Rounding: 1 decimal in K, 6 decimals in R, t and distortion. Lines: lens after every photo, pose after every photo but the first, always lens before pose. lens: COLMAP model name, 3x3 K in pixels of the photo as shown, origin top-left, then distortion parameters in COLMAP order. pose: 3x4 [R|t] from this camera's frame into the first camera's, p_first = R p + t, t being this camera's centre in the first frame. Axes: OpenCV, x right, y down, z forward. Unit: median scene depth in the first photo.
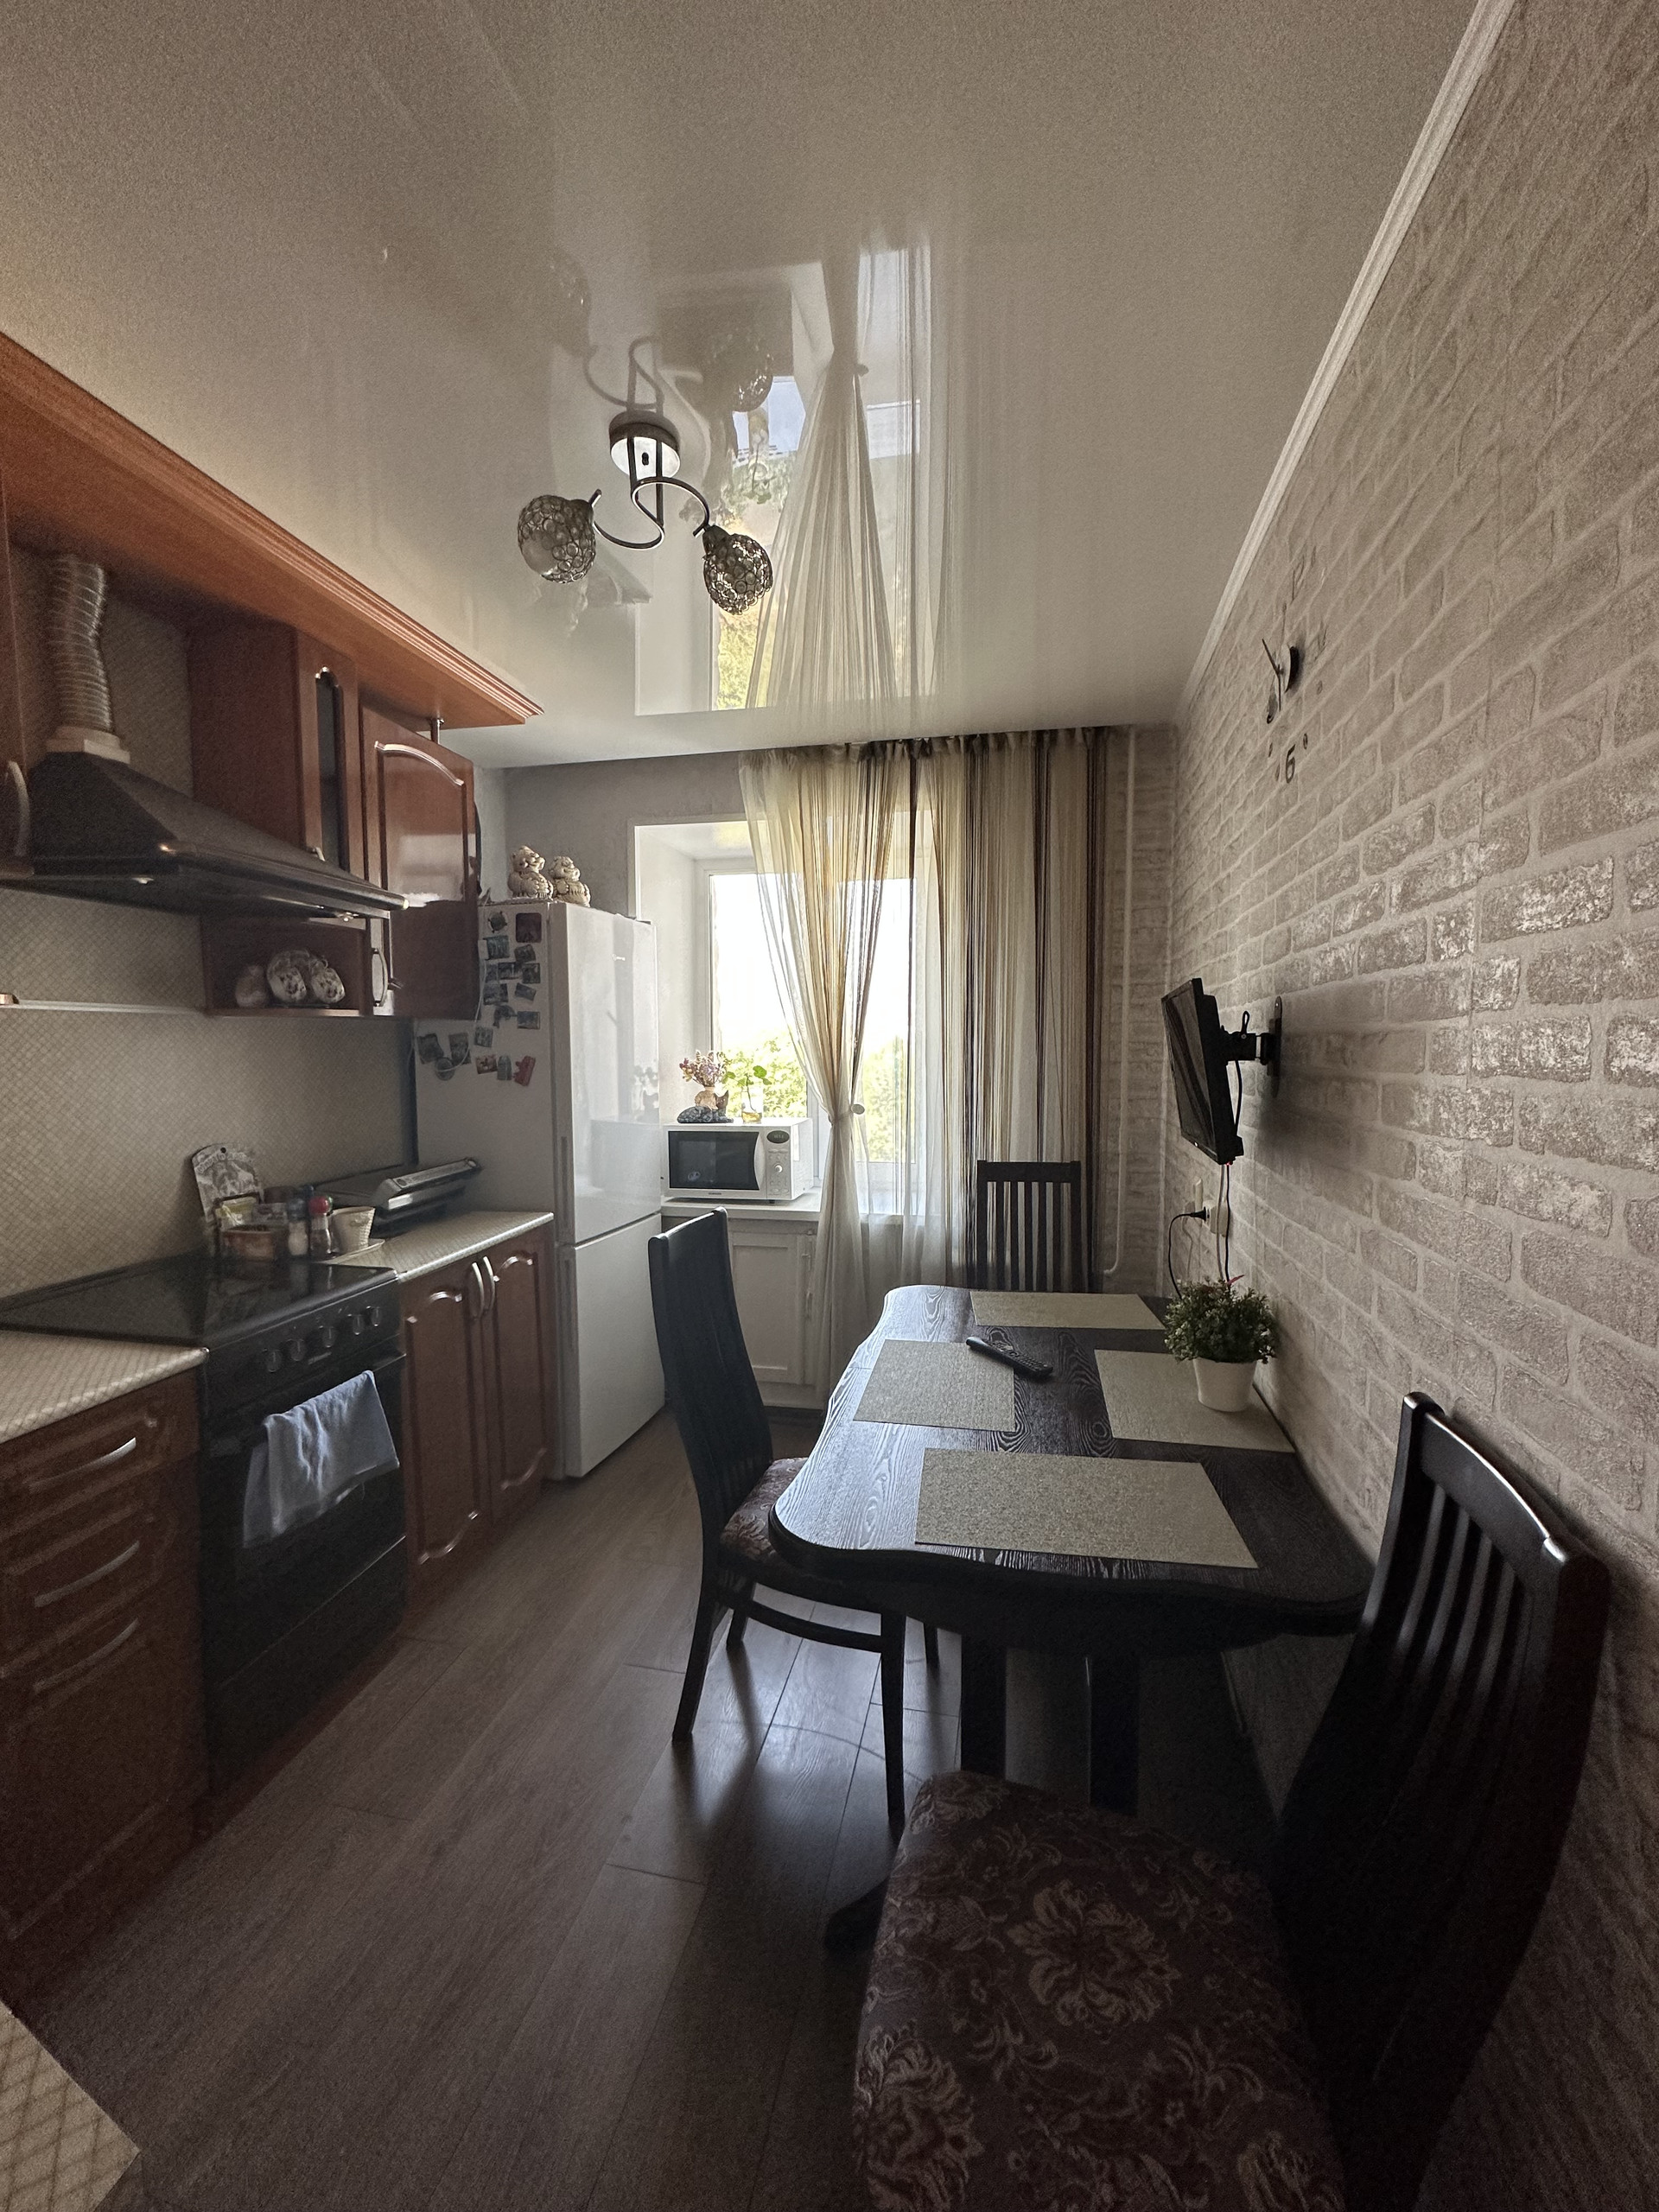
lens RADIAL K [[885.3, 0, 834.4], [0, 885.3, 1104.1], [0, 0, 1]] dist [-0.004265, 0.002209]
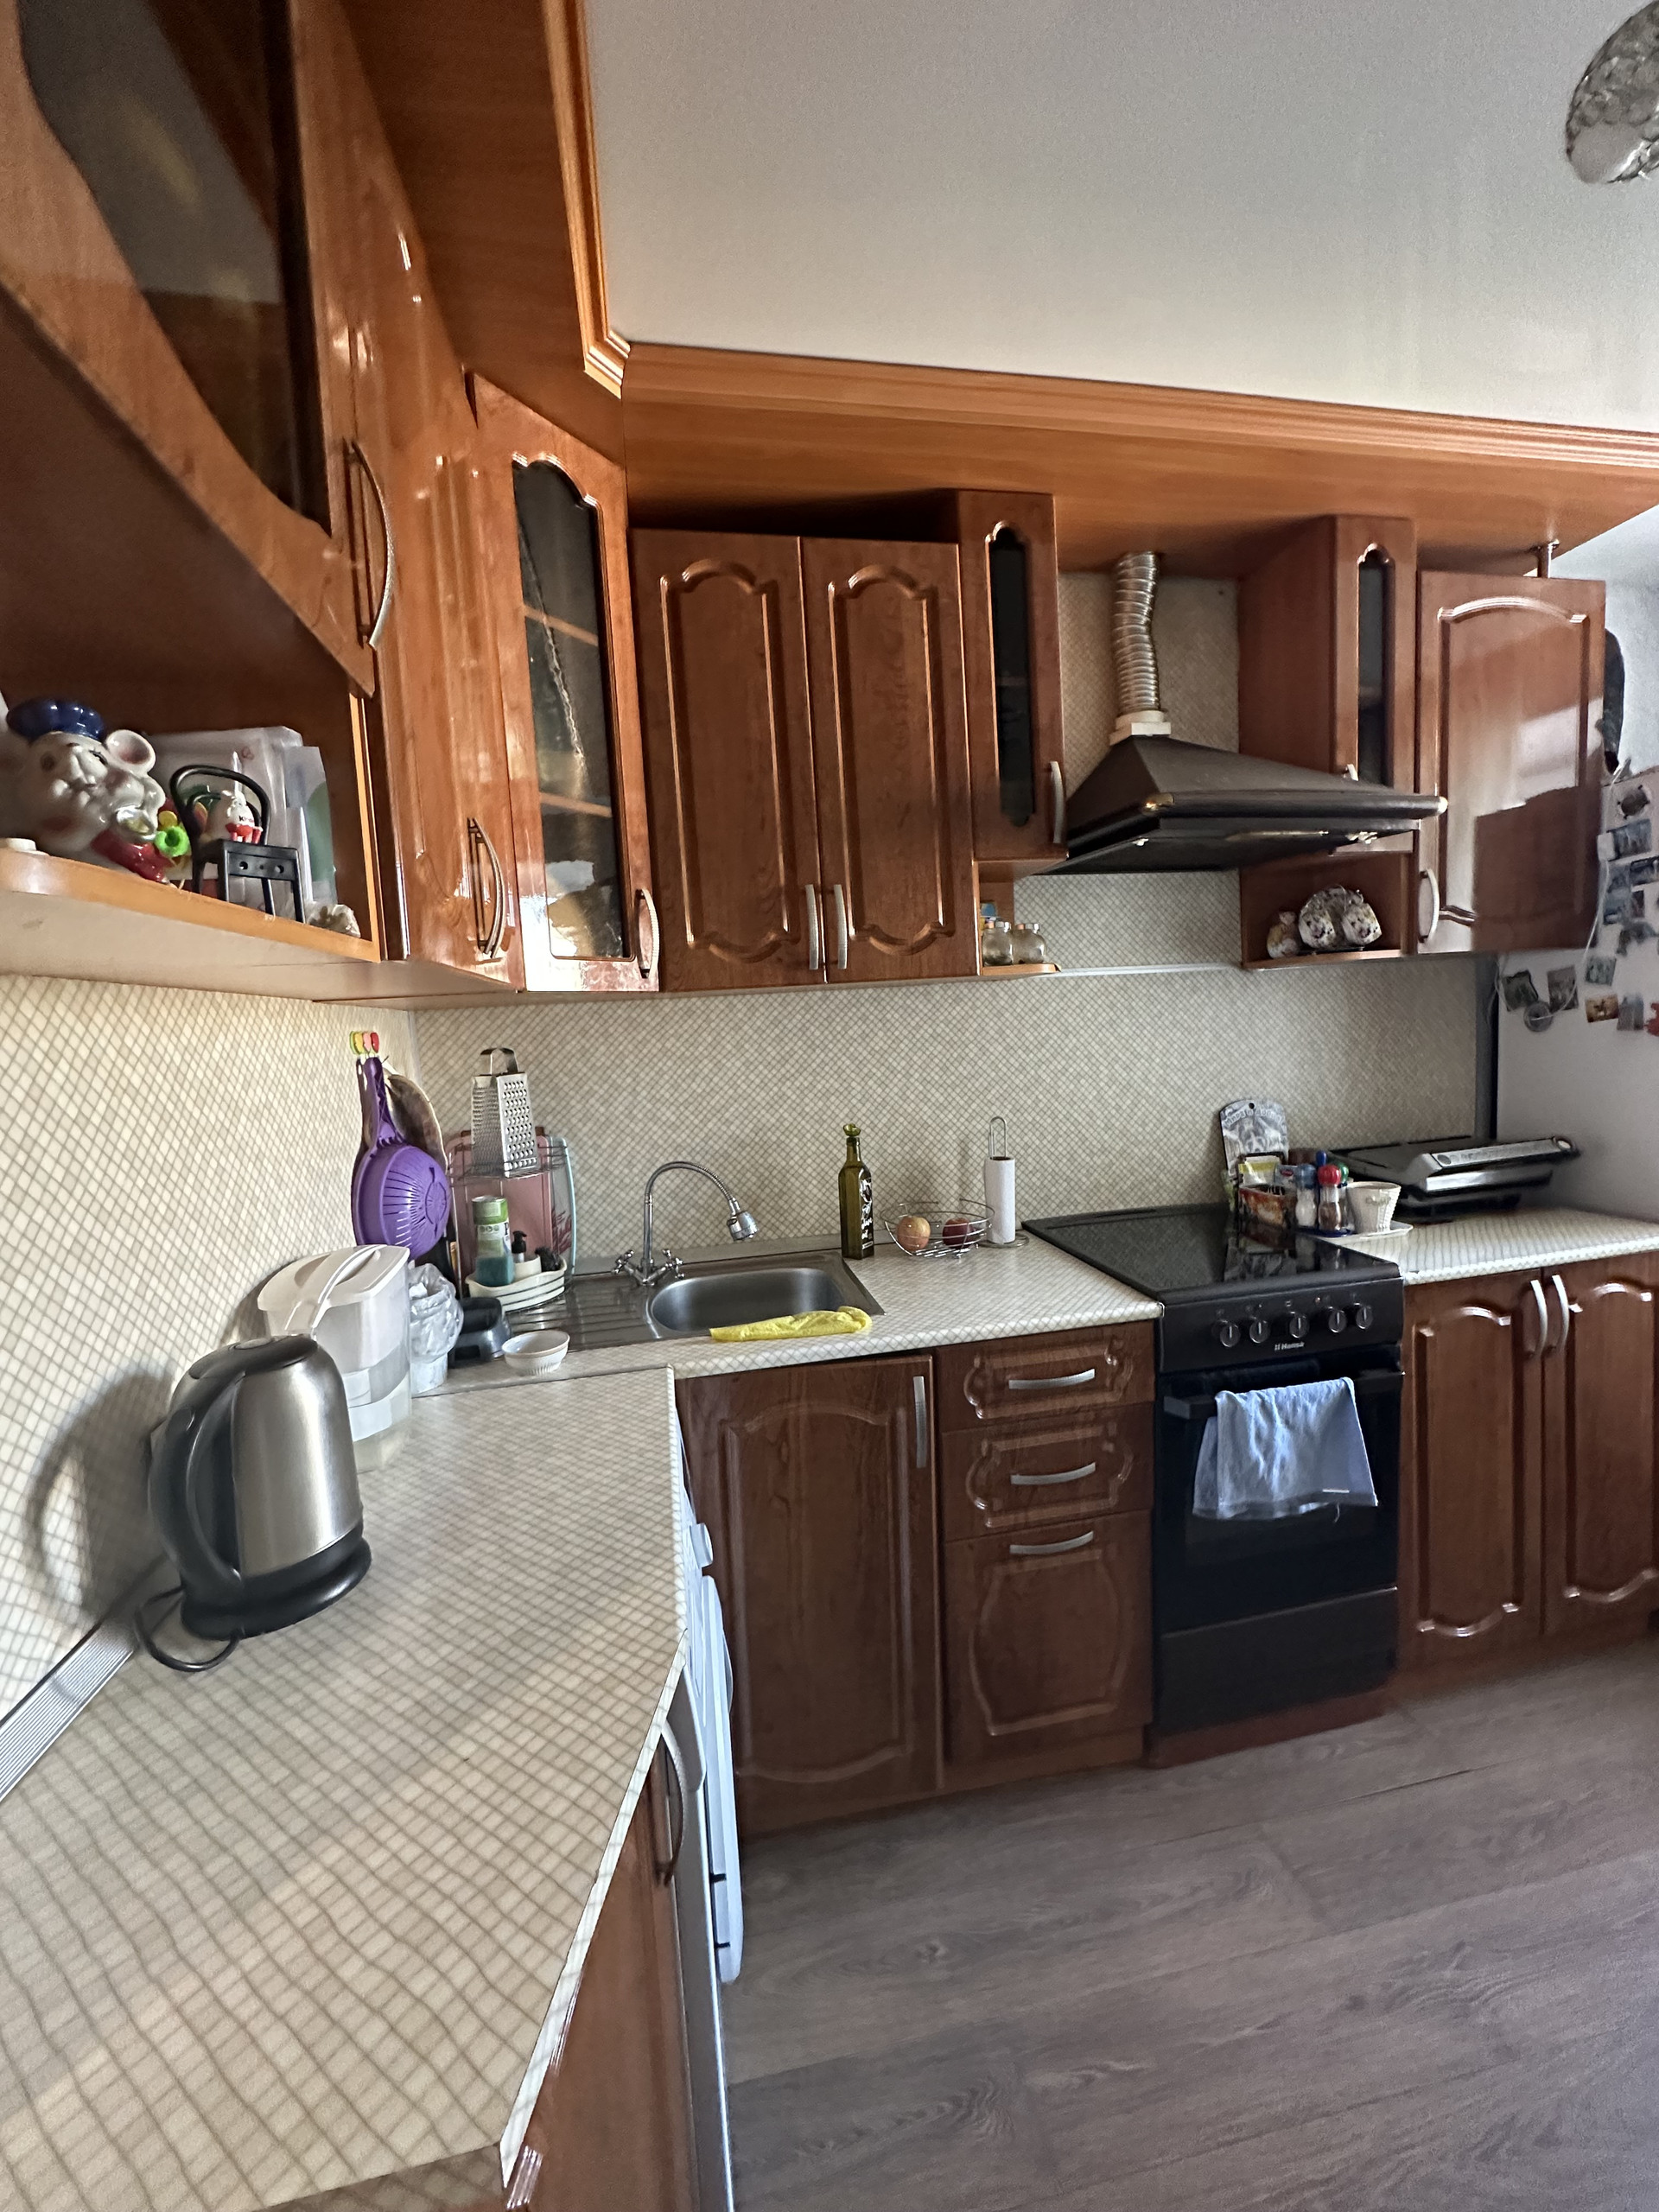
lens RADIAL K [[885.3, 0, 828.6], [0, 885.3, 1105.6], [0, 0, 1]] dist [-0.004265, 0.002209]
pose [[0.387903, 0.063993, -0.919476, 0.034751], [-0.013488, 0.997874, 0.063759, -0.005139], [0.921602, -0.012330, 0.387941, 0.185998]]
